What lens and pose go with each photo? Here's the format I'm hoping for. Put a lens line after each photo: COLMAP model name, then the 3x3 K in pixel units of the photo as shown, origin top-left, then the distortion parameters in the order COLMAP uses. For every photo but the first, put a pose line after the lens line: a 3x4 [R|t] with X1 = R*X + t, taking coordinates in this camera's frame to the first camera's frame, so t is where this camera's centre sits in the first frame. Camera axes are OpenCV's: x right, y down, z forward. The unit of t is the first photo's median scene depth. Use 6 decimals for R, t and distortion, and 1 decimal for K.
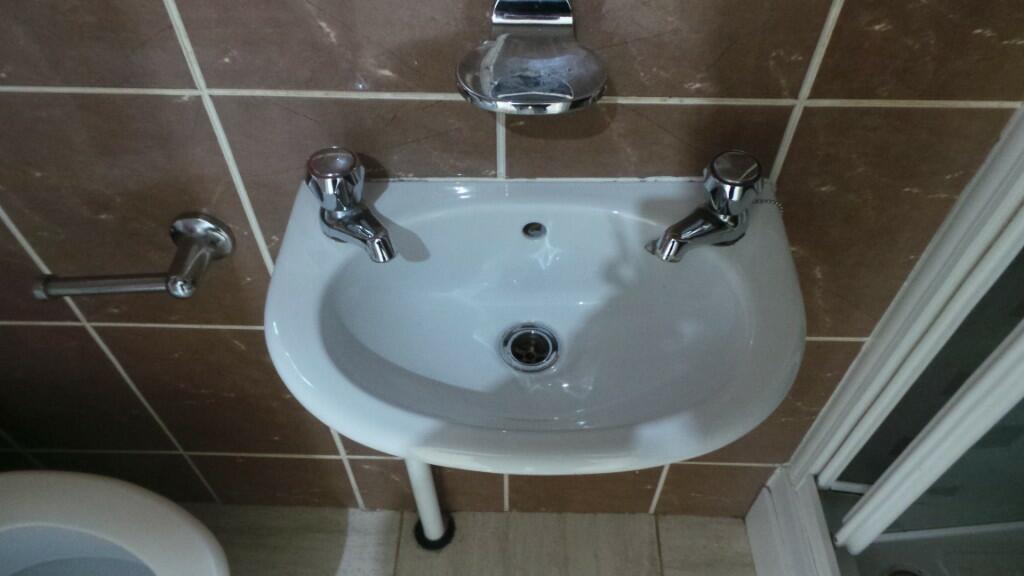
lens RADIAL K [[706.5, 0, 512.0], [0, 706.5, 290.0], [0, 0, 1]] dist [-0.009975, 0.000337]
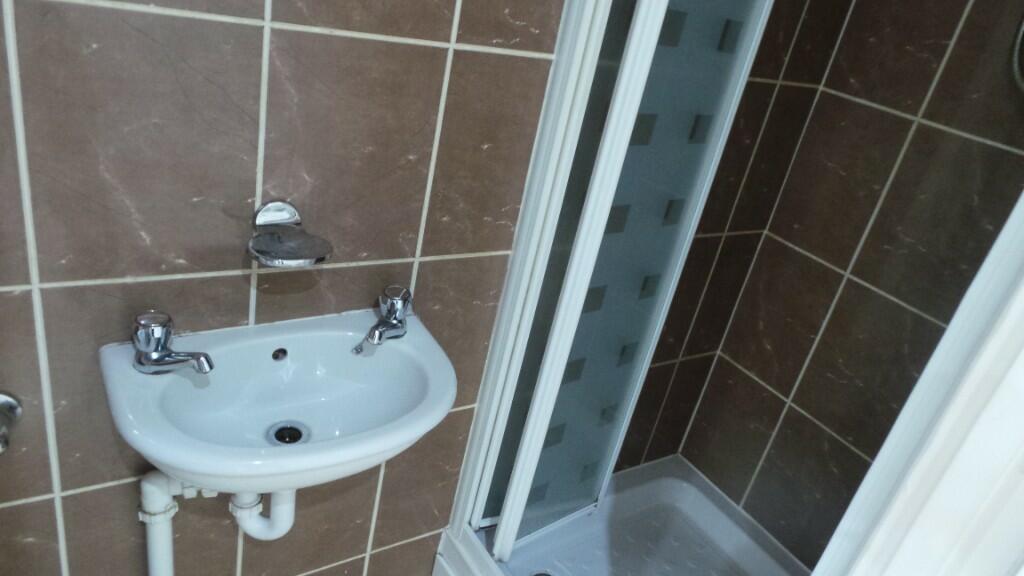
lens RADIAL K [[706.5, 0, 511.1], [0, 706.5, 286.0], [0, 0, 1]] dist [-0.009975, 0.000337]
pose [[0.807601, -0.098498, 0.581446, -0.477945], [0.288612, 0.925824, -0.244033, 0.324318], [-0.514280, 0.364894, 0.776124, -0.555501]]
